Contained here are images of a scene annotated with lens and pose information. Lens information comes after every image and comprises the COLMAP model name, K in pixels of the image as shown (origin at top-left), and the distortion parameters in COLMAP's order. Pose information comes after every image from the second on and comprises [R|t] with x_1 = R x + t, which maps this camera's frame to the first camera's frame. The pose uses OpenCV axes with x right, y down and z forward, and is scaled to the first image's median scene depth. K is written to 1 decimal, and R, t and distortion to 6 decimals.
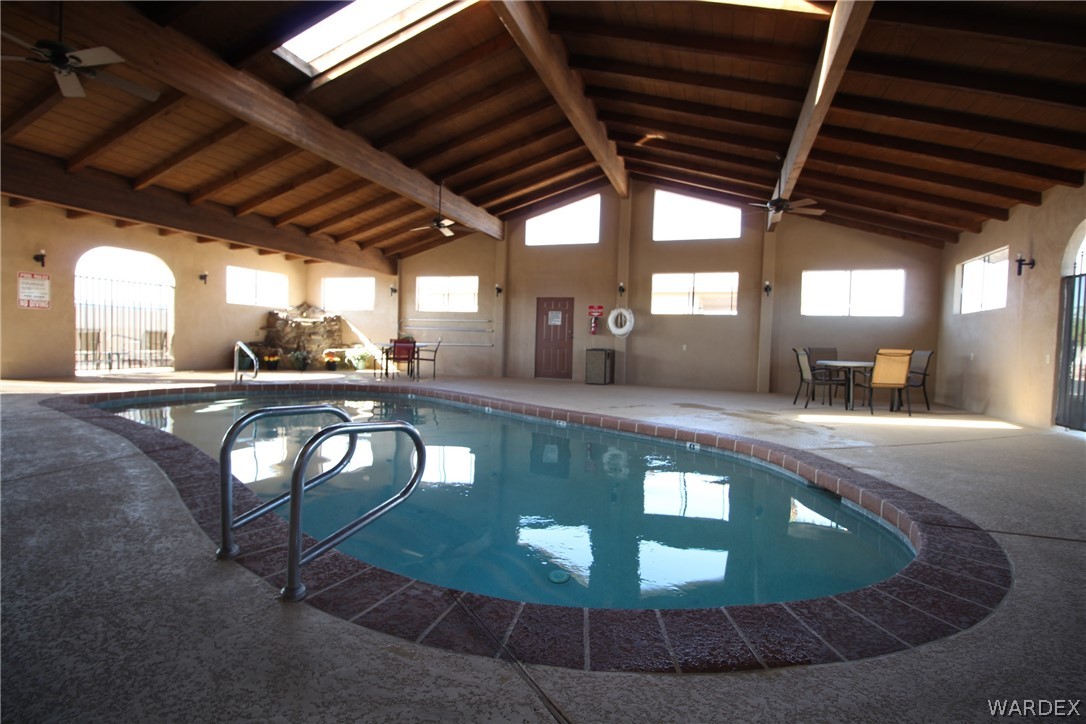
lens RADIAL K [[505.9, 0, 543.0], [0, 505.9, 362.0], [0, 0, 1]] dist [0.000036, -0.013668]
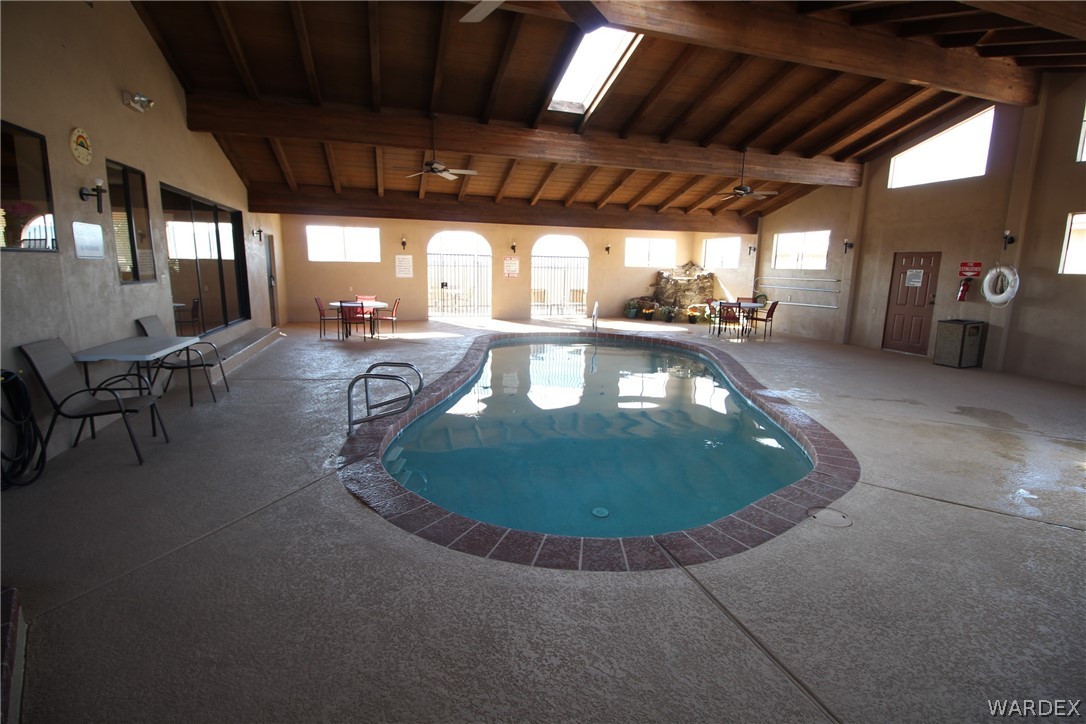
lens RADIAL K [[505.9, 0, 543.0], [0, 505.9, 362.0], [0, 0, 1]] dist [0.000036, -0.013668]
pose [[0.590849, 0.128609, -0.796465, 0.332389], [-0.029260, 0.989979, 0.138150, -0.047989], [0.806251, -0.058321, 0.588692, 0.040956]]
